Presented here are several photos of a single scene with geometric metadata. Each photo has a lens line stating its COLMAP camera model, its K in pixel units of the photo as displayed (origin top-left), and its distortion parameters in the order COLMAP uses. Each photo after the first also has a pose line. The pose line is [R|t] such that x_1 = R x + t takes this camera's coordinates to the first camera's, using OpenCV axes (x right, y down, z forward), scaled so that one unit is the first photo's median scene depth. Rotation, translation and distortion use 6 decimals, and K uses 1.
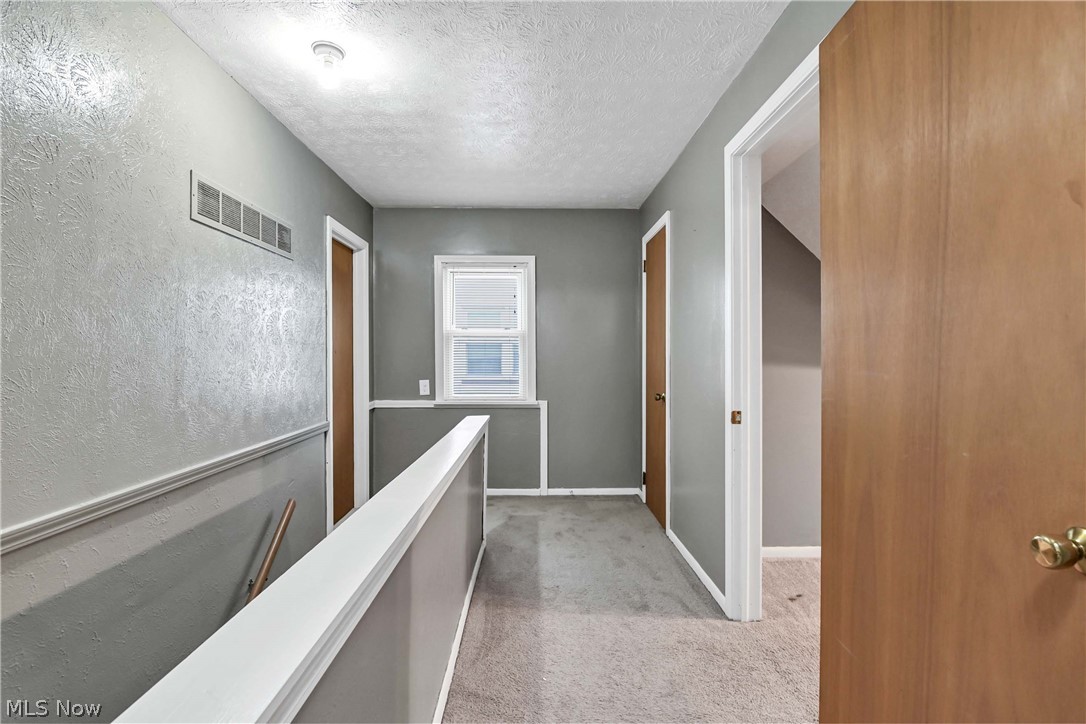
lens RADIAL K [[486.3, 0, 541.5], [0, 486.3, 361.6], [0, 0, 1]] dist [-0.012361, -0.003142]
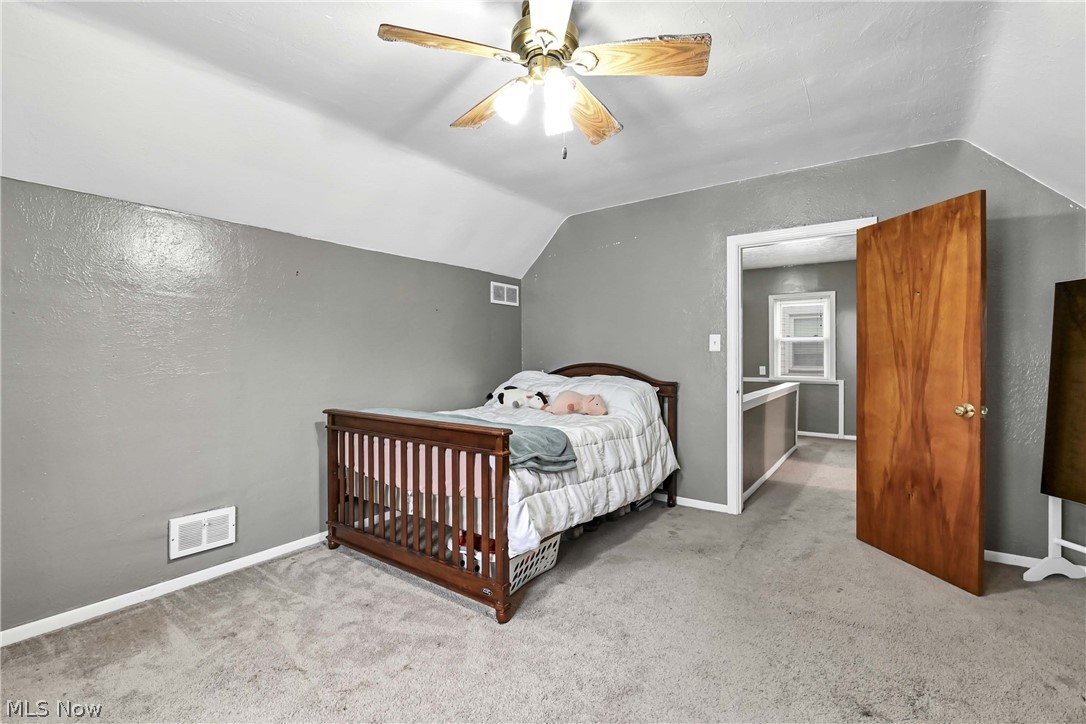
lens RADIAL K [[486.3, 0, 538.5], [0, 486.3, 359.7], [0, 0, 1]] dist [-0.012361, -0.003142]
pose [[0.799457, 0.005681, -0.600696, 0.165190], [-0.001256, 0.999969, 0.007787, 0.000678], [0.600722, -0.005471, 0.799440, -0.888575]]
